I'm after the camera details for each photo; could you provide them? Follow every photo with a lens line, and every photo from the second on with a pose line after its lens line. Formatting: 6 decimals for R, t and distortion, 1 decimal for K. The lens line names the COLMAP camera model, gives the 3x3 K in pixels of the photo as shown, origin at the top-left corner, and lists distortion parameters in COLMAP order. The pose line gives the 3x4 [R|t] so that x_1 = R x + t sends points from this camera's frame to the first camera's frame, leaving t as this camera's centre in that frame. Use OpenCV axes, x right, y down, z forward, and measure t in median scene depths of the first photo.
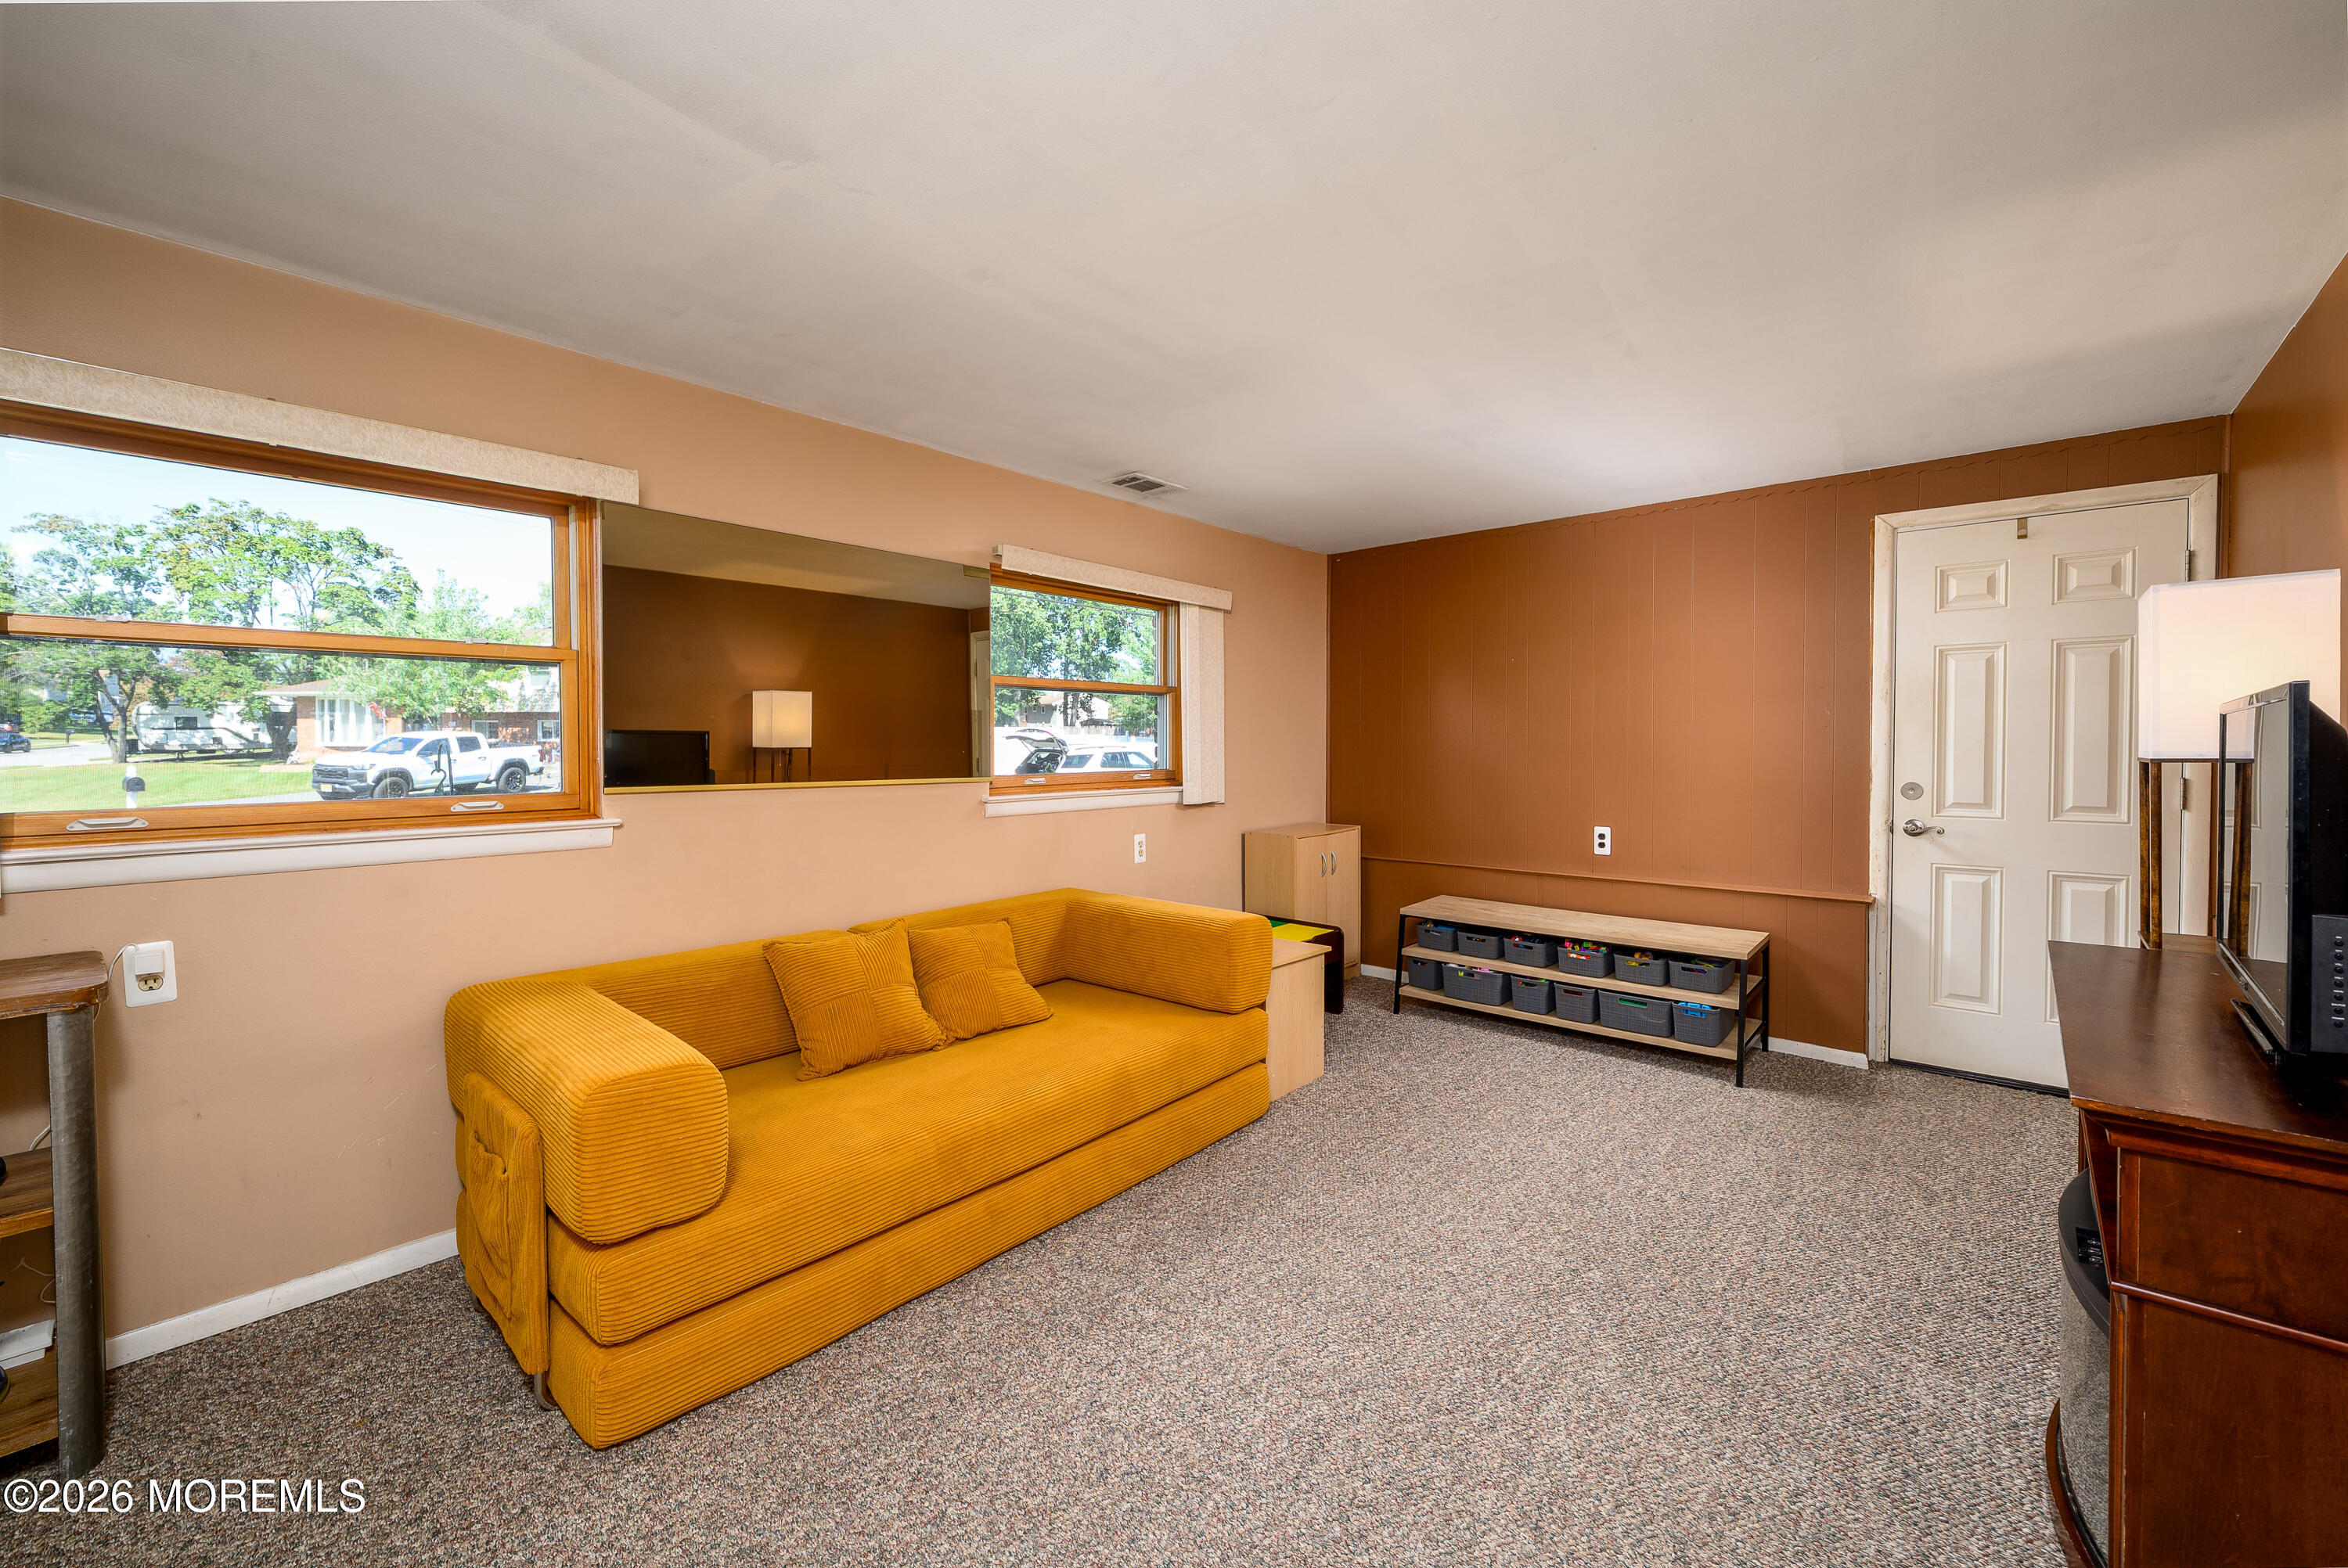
lens RADIAL K [[933.9, 0, 1197.2], [0, 933.9, 752.7], [0, 0, 1]] dist [-0.001379, -0.000135]
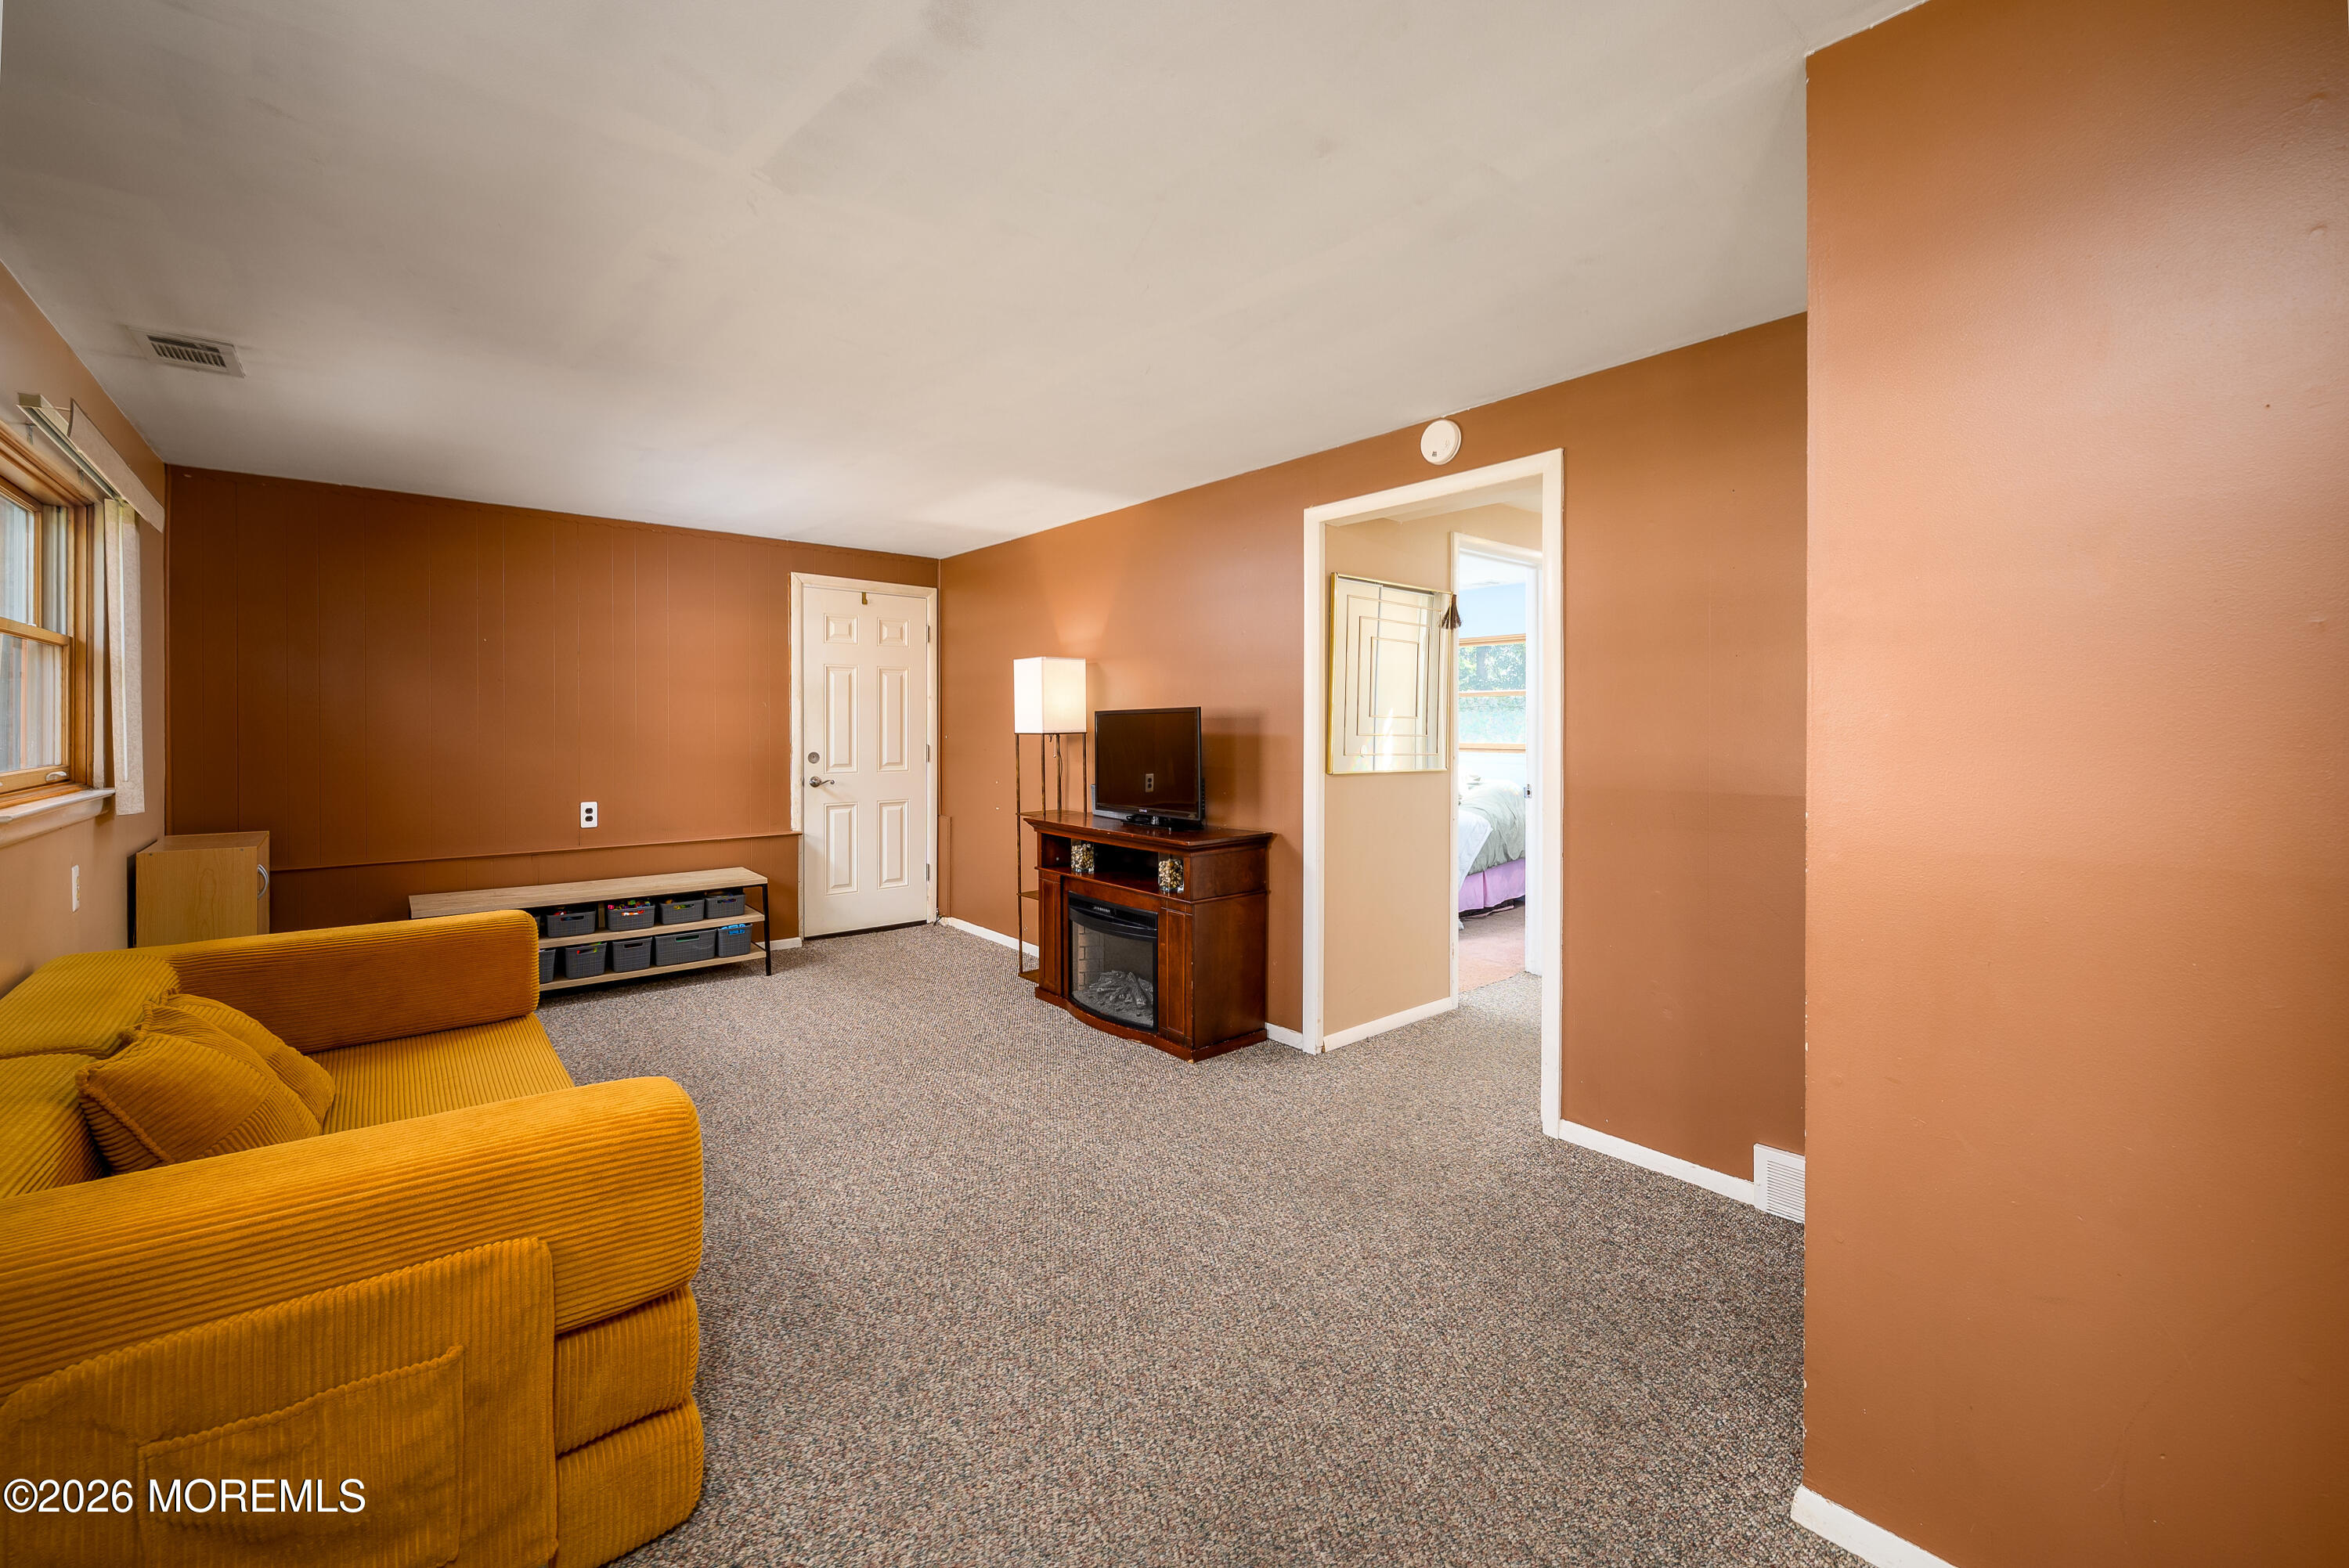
lens RADIAL K [[932.1, 0, 1178.6], [0, 932.1, 710.9], [0, 0, 1]] dist [-0.001437, -0.000107]
pose [[0.154710, 0.018372, 0.987789, -0.655919], [0.007608, 0.999775, -0.019786, -0.000859], [-0.987931, 0.010576, 0.154536, 0.176682]]
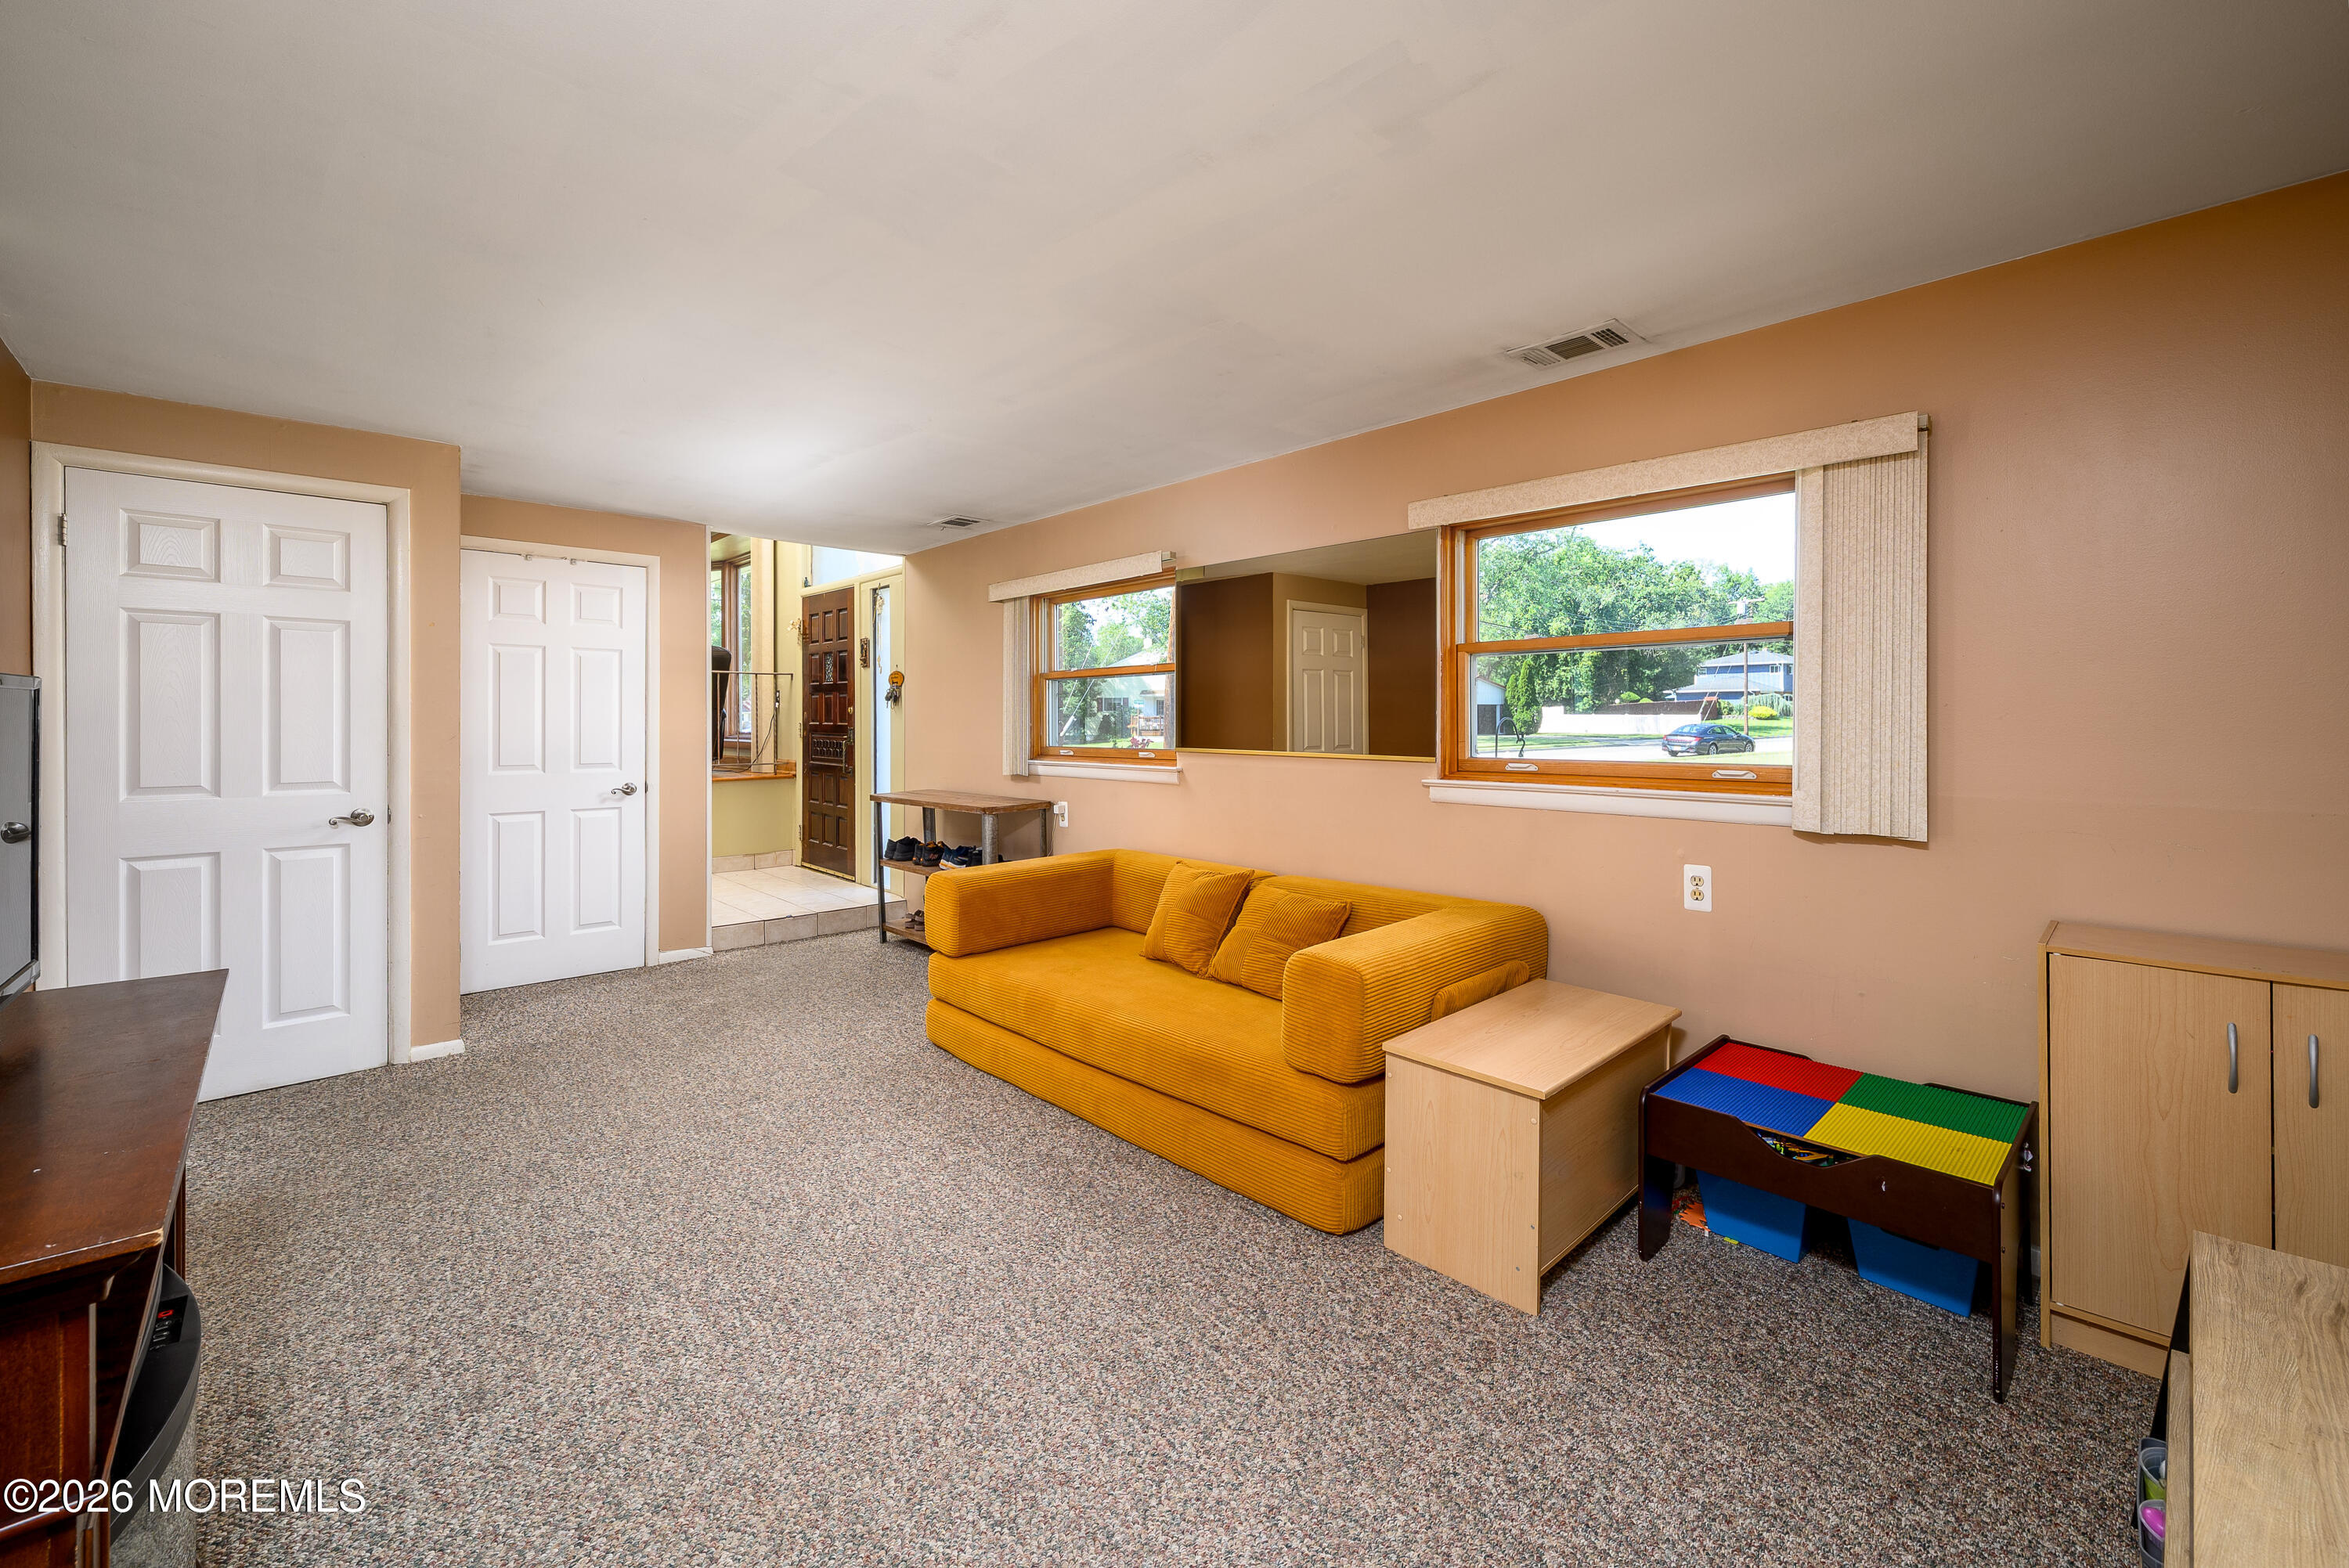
lens RADIAL K [[973.9, 0, 1186.9], [0, 973.9, 717.9], [0, 0, 1]] dist [-0.000252, -0.000217]
pose [[-0.106177, 0.001299, -0.994346, 0.716427], [-0.009420, 0.999953, 0.002312, -0.011693], [0.994303, 0.009612, -0.106160, 0.828970]]
